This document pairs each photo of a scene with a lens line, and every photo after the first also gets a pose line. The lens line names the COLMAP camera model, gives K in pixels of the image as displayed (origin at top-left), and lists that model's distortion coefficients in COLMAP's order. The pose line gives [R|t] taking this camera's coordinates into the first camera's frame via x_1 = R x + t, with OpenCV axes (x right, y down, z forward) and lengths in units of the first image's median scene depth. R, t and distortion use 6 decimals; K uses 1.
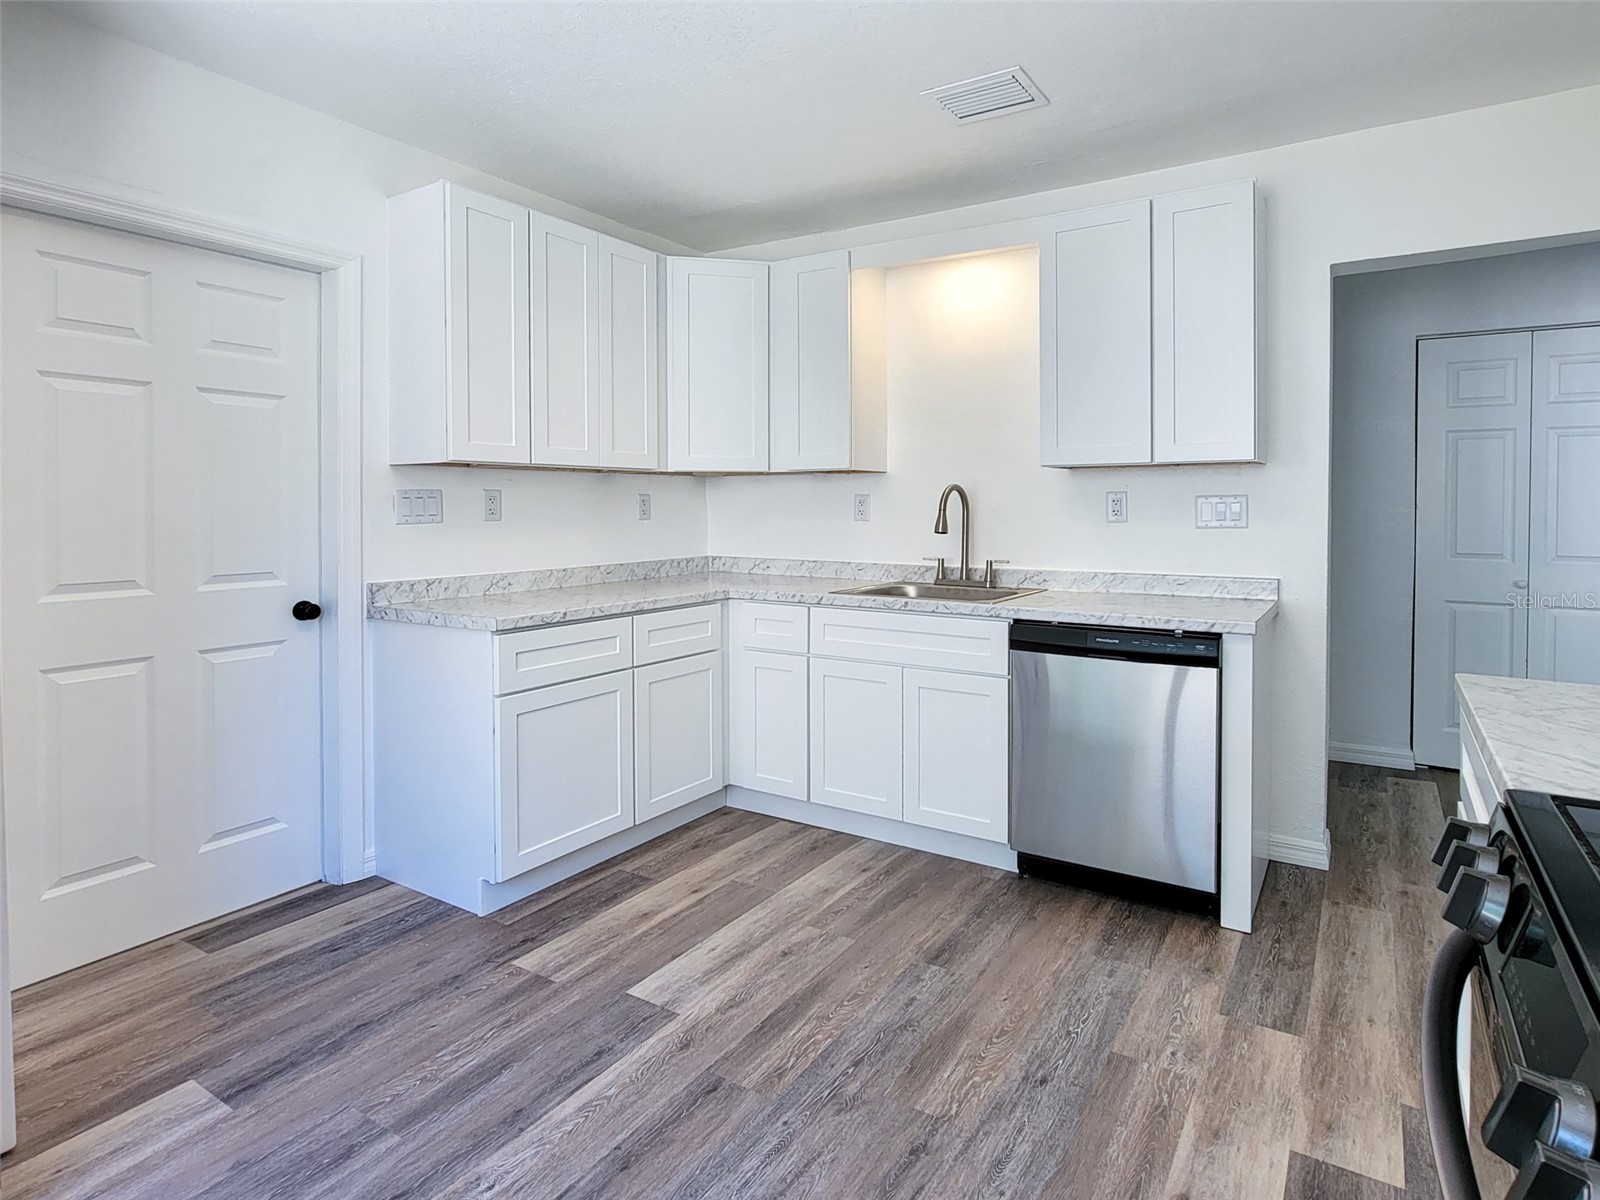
lens RADIAL K [[841.5, 0, 908.7], [0, 841.5, 521.4], [0, 0, 1]] dist [-0.001495, -0.001171]
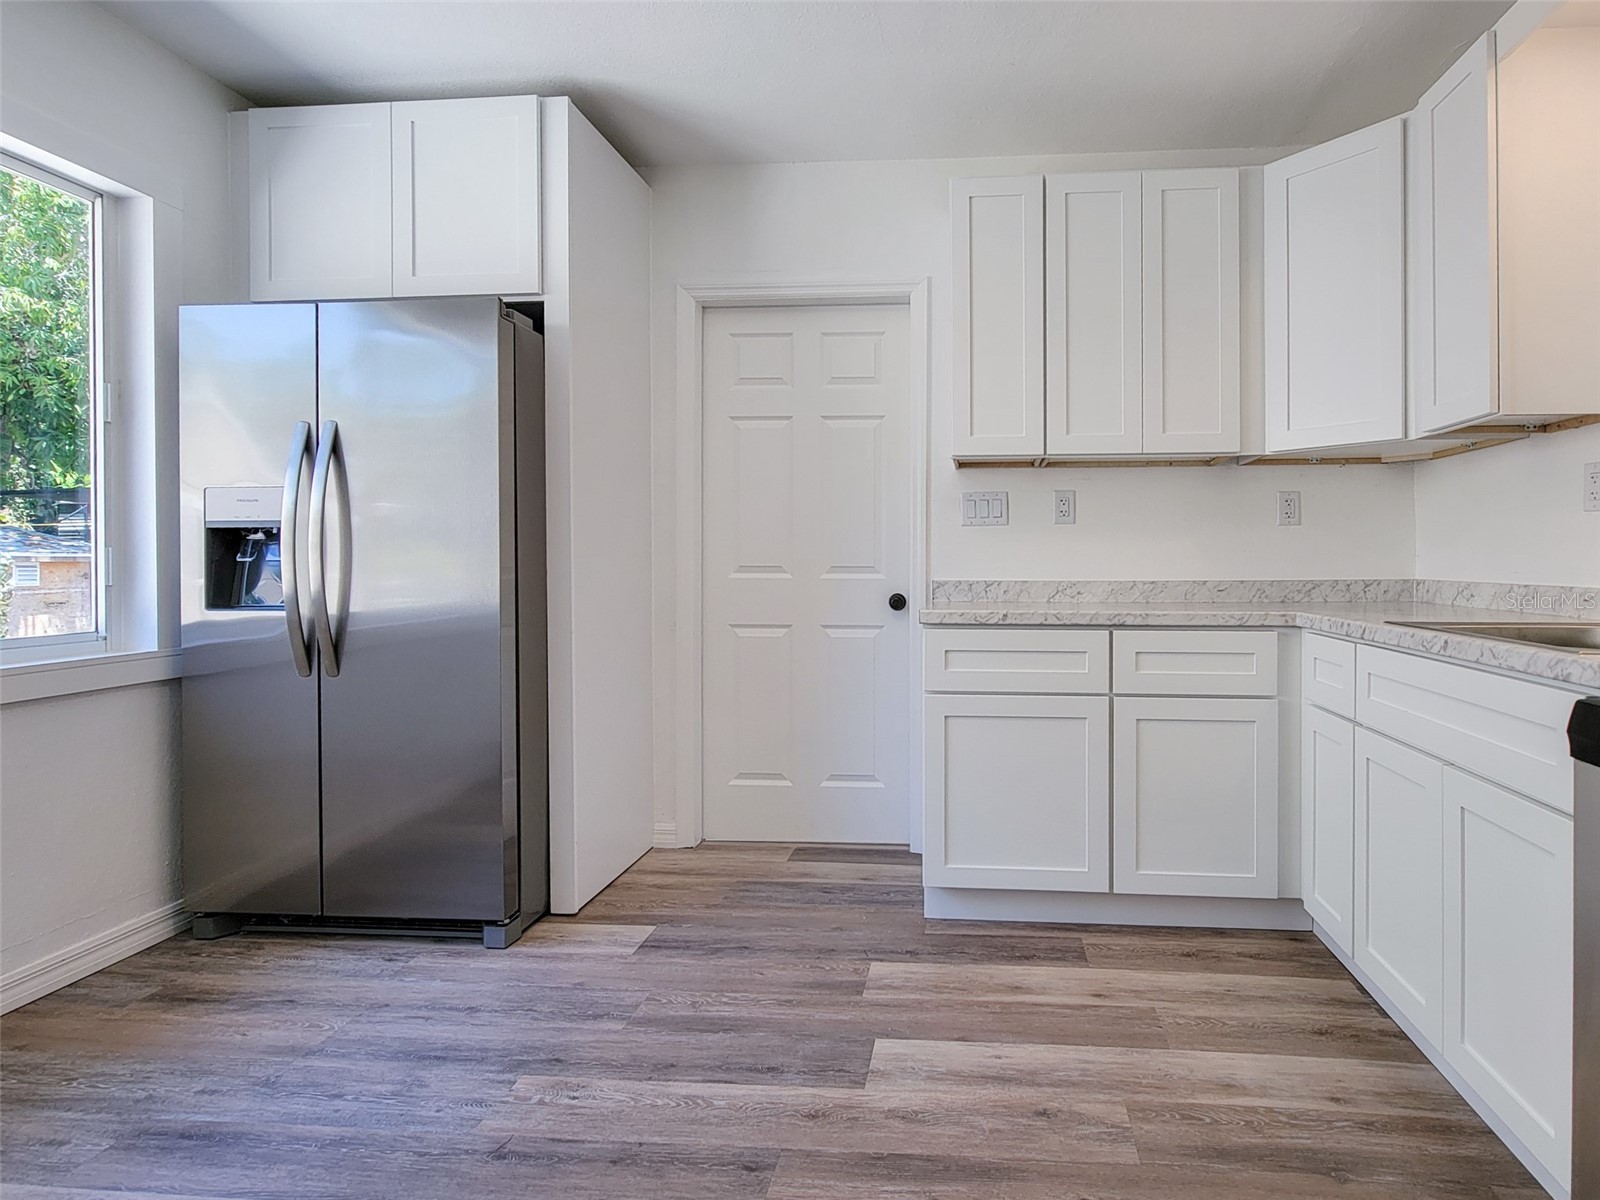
lens RADIAL K [[888.7, 0, 841.3], [0, 888.7, 564.3], [0, 0, 1]] dist [-0.005738, -0.000813]
pose [[0.416210, 0.008720, -0.909227, 0.379899], [-0.016686, 0.999859, 0.001951, 0.059299], [0.909115, 0.014359, 0.416297, 0.472054]]
